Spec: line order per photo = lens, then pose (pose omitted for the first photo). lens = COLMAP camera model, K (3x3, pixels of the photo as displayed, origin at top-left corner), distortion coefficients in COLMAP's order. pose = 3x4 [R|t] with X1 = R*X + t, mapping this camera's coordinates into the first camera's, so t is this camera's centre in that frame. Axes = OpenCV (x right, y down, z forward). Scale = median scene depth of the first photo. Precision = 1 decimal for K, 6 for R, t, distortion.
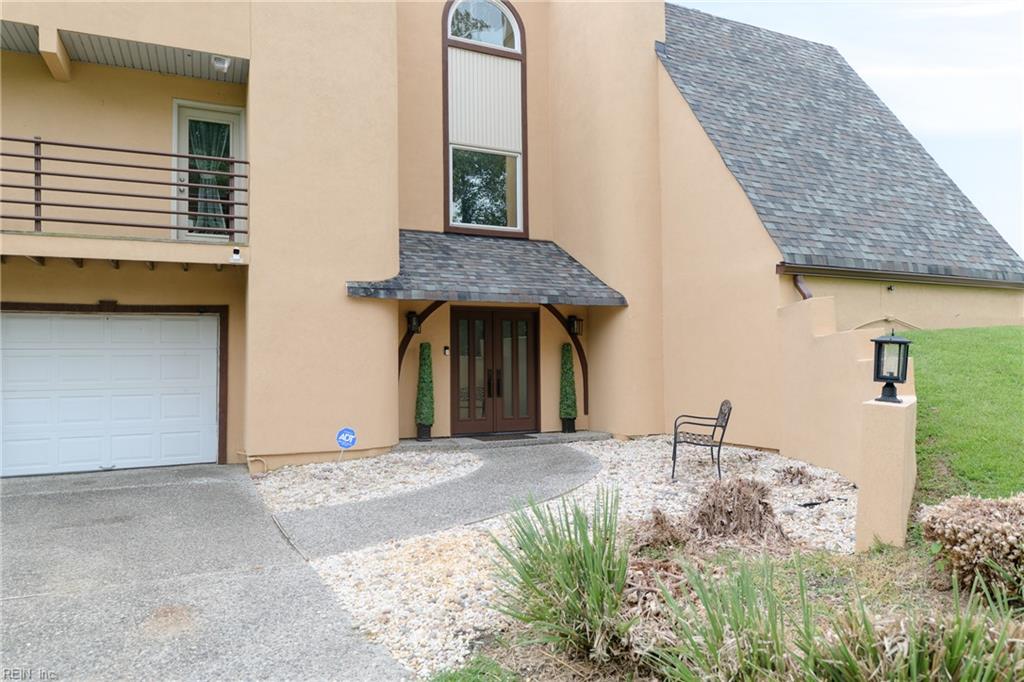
lens RADIAL K [[671.3, 0, 512.0], [0, 671.3, 341.0], [0, 0, 1]] dist [0.032891, -0.000478]
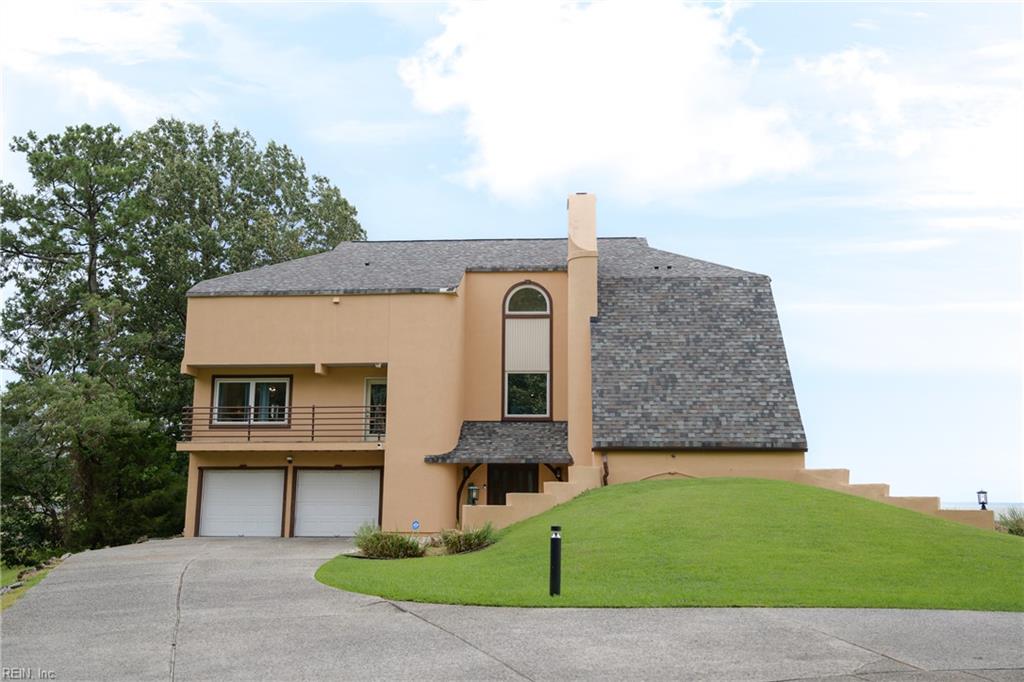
lens RADIAL K [[901.2, 0, 512.0], [0, 901.2, 341.0], [0, 0, 1]] dist [-0.005332, -0.000426]
pose [[0.878255, -0.067587, -0.473392, 1.364362], [0.001449, 0.990333, -0.138703, -0.048118], [0.478190, 0.121131, 0.869863, -1.405717]]
